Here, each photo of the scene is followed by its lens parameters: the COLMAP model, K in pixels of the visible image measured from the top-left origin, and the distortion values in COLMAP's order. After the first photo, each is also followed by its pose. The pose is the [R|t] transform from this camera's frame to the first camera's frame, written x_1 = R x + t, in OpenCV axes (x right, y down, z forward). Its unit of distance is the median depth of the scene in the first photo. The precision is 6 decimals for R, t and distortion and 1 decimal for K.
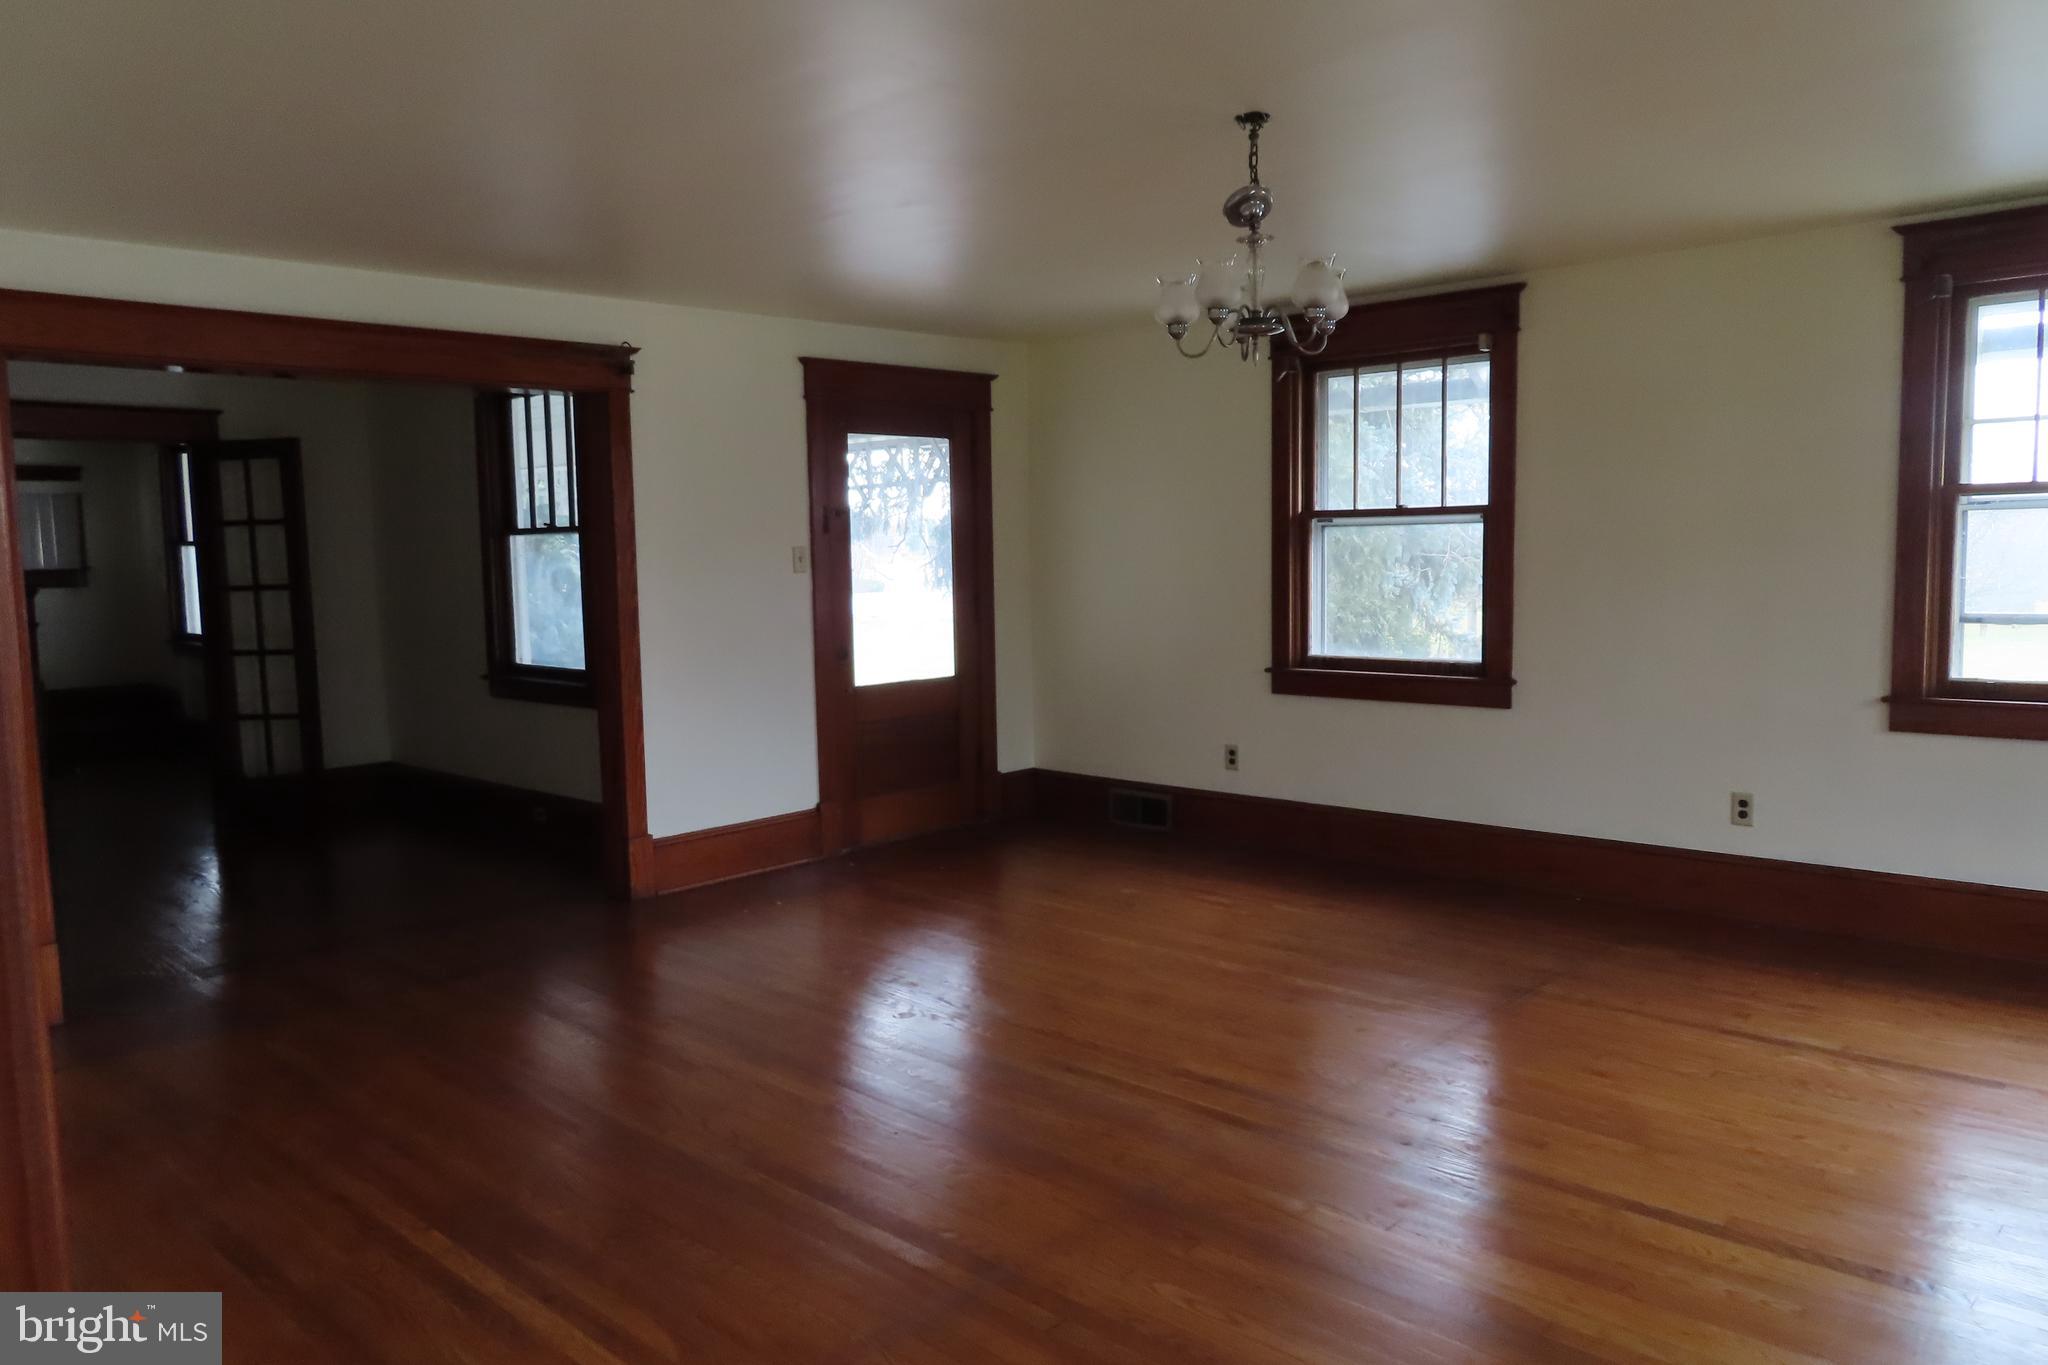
lens RADIAL K [[1460.0, 0, 1024.0], [0, 1460.0, 682.5], [0, 0, 1]] dist [-0.008536, 0.001037]
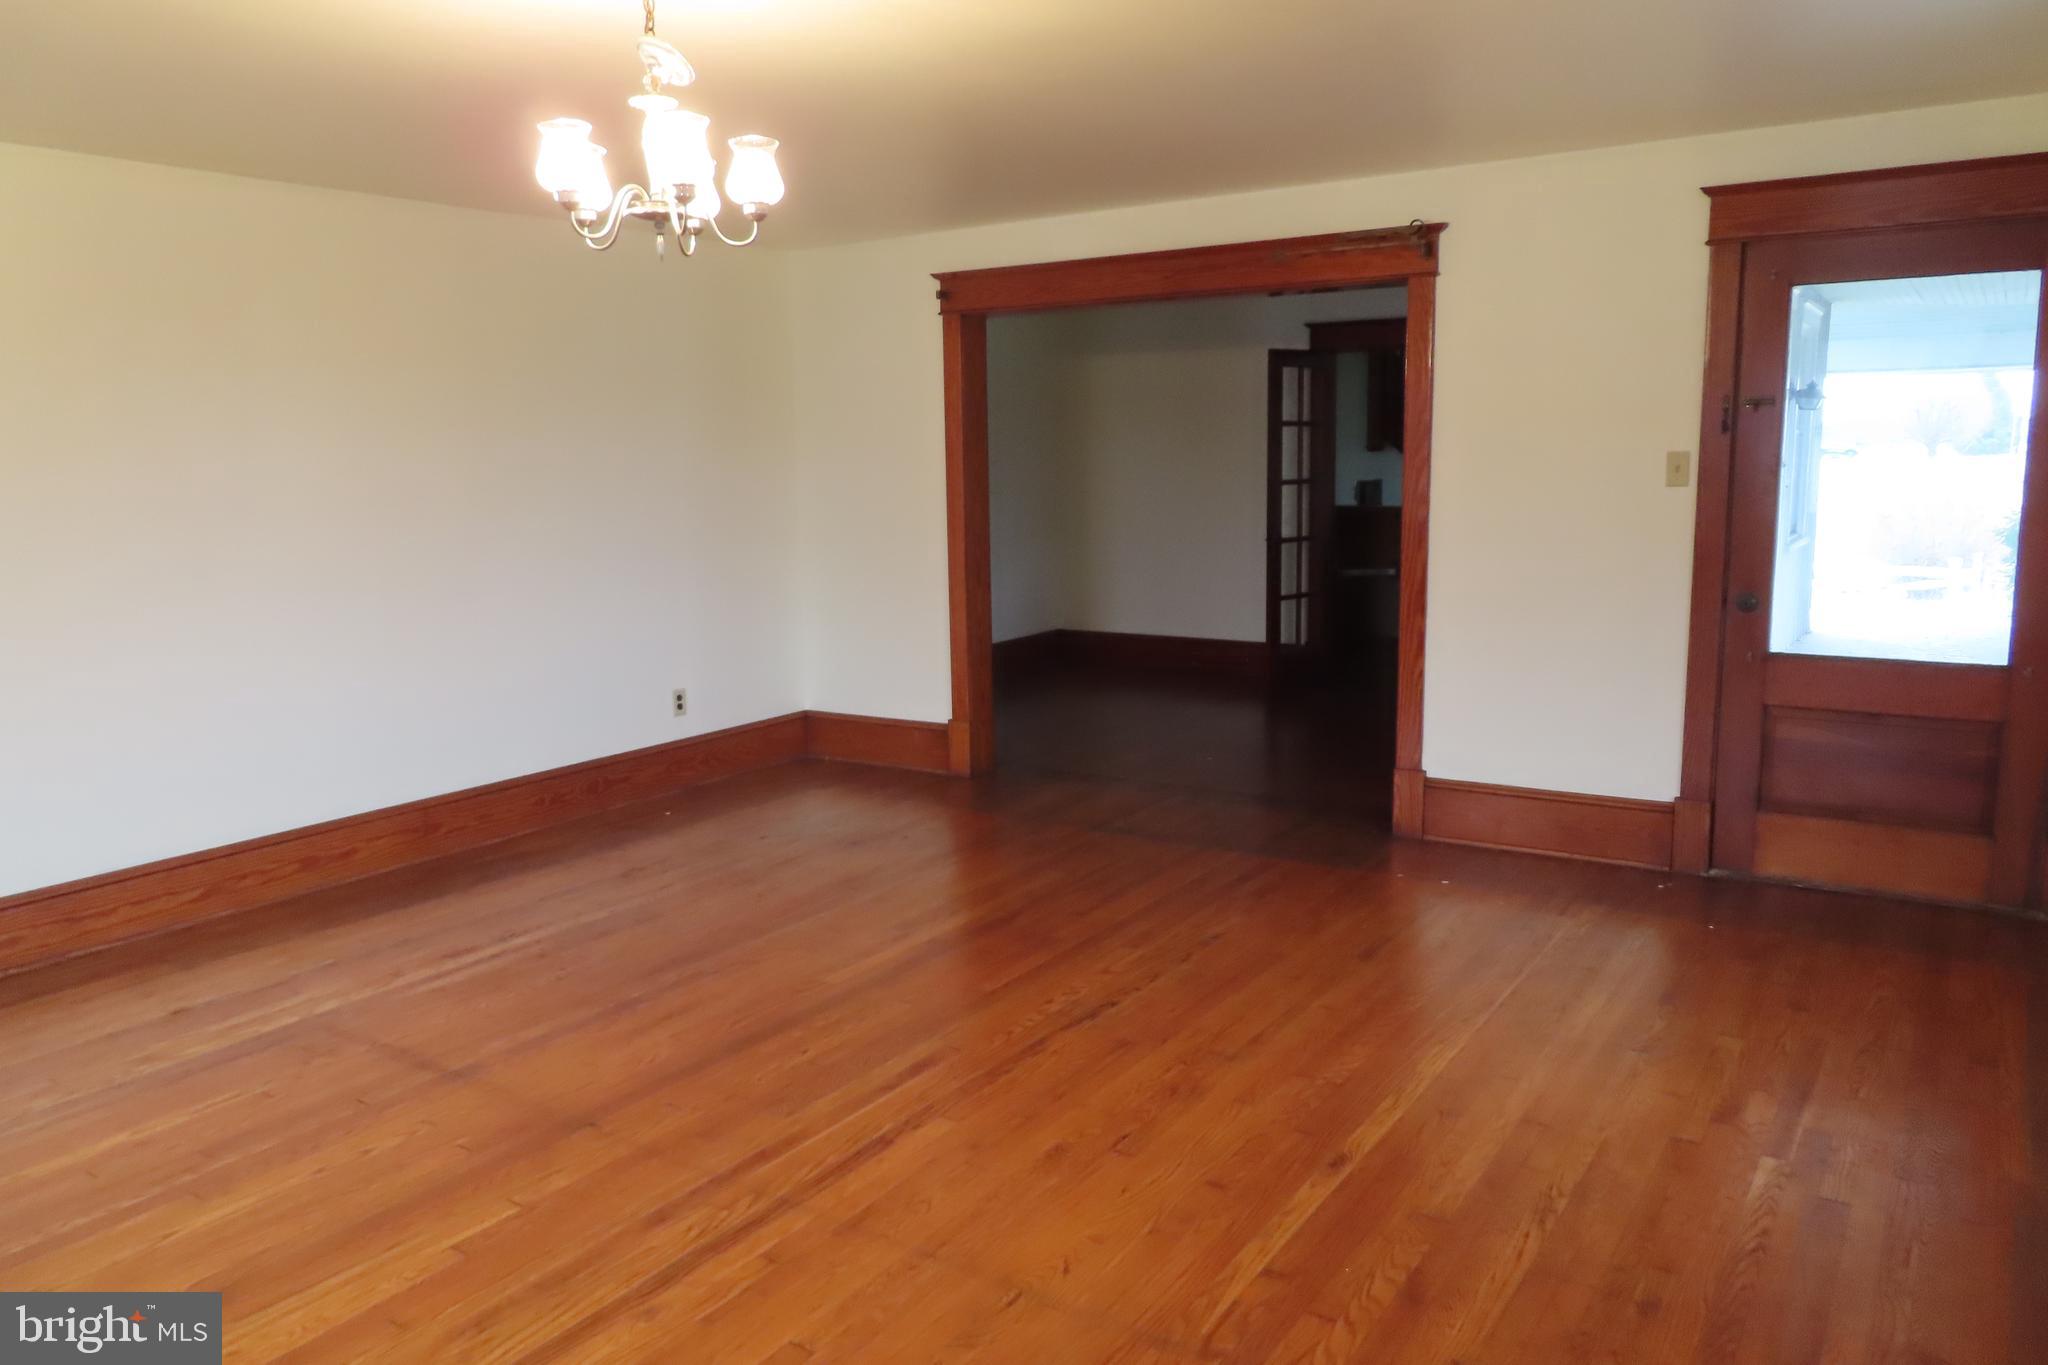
lens RADIAL K [[1460.0, 0, 1024.0], [0, 1460.0, 682.5], [0, 0, 1]] dist [-0.008536, 0.001037]
pose [[0.151017, 0.171050, -0.973620, 0.687020], [-0.077162, 0.983950, 0.160896, -0.090642], [0.985515, 0.050829, 0.161792, 0.717483]]
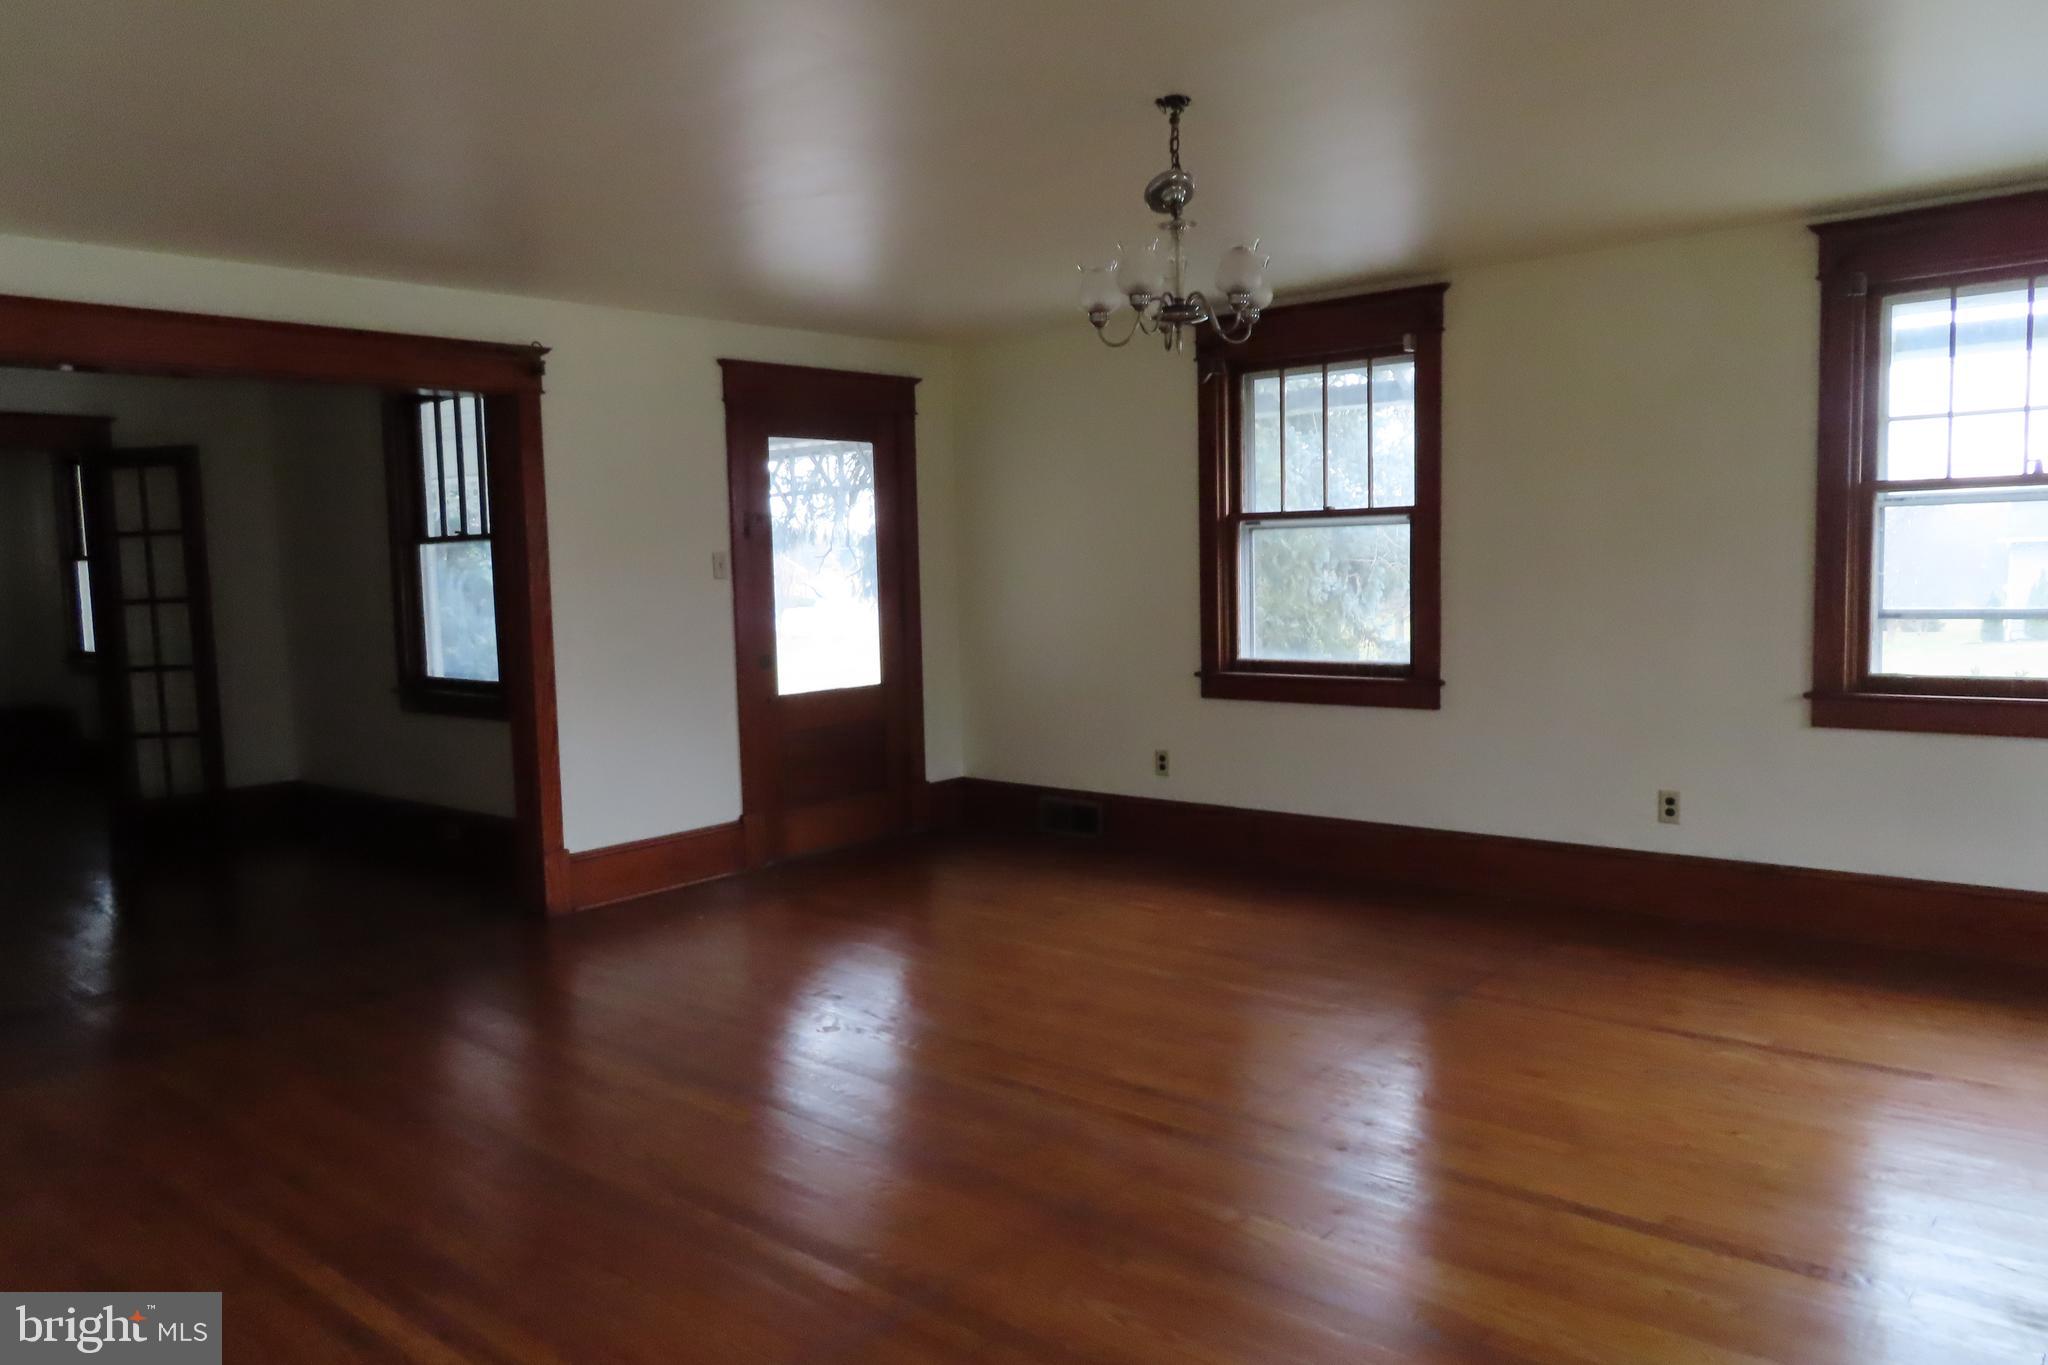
lens RADIAL K [[1465.7, 0, 1024.0], [0, 1465.7, 682.5], [0, 0, 1]] dist [-0.000381, -0.003218]
pose [[0.998851, -0.010113, 0.046852, 0.003723], [0.010508, 0.999911, -0.008203, 0.005393], [-0.046765, 0.008686, 0.998868, 0.014260]]
